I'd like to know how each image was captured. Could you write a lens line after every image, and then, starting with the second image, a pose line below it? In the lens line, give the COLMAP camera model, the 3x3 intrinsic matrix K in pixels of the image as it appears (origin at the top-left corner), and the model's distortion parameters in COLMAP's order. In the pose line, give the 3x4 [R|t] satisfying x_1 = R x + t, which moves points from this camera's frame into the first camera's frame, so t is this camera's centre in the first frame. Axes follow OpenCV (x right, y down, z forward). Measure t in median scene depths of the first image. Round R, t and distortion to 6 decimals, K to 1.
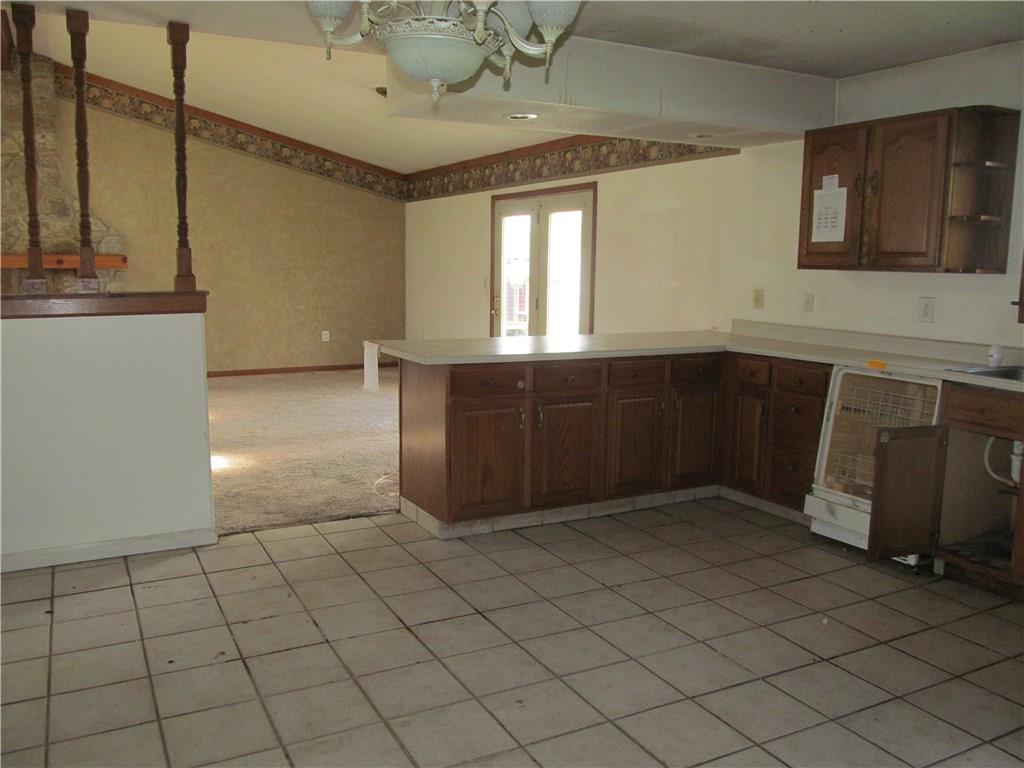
lens RADIAL K [[848.1, 0, 512.0], [0, 848.1, 384.0], [0, 0, 1]] dist [-0.041192, 0.001135]
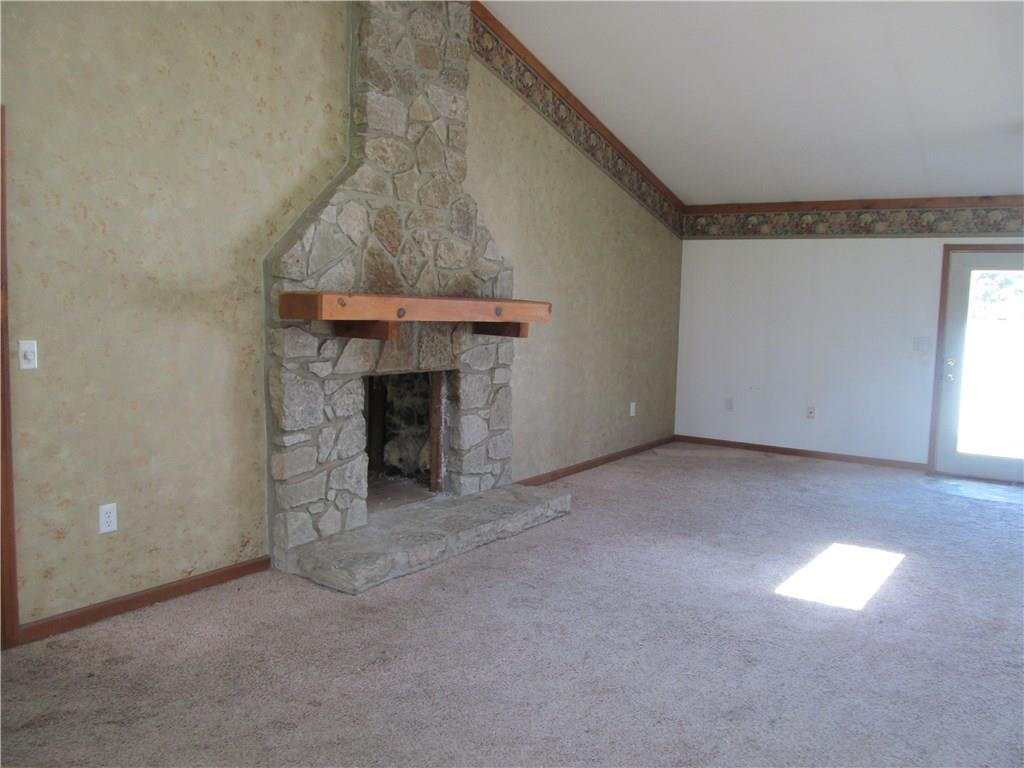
lens RADIAL K [[848.1, 0, 512.0], [0, 848.1, 384.0], [0, 0, 1]] dist [-0.041192, 0.001135]
pose [[0.874213, -0.029568, 0.484641, -0.801684], [0.050183, 0.998301, -0.029616, -0.073114], [-0.482942, 0.050211, 0.874212, 0.453580]]
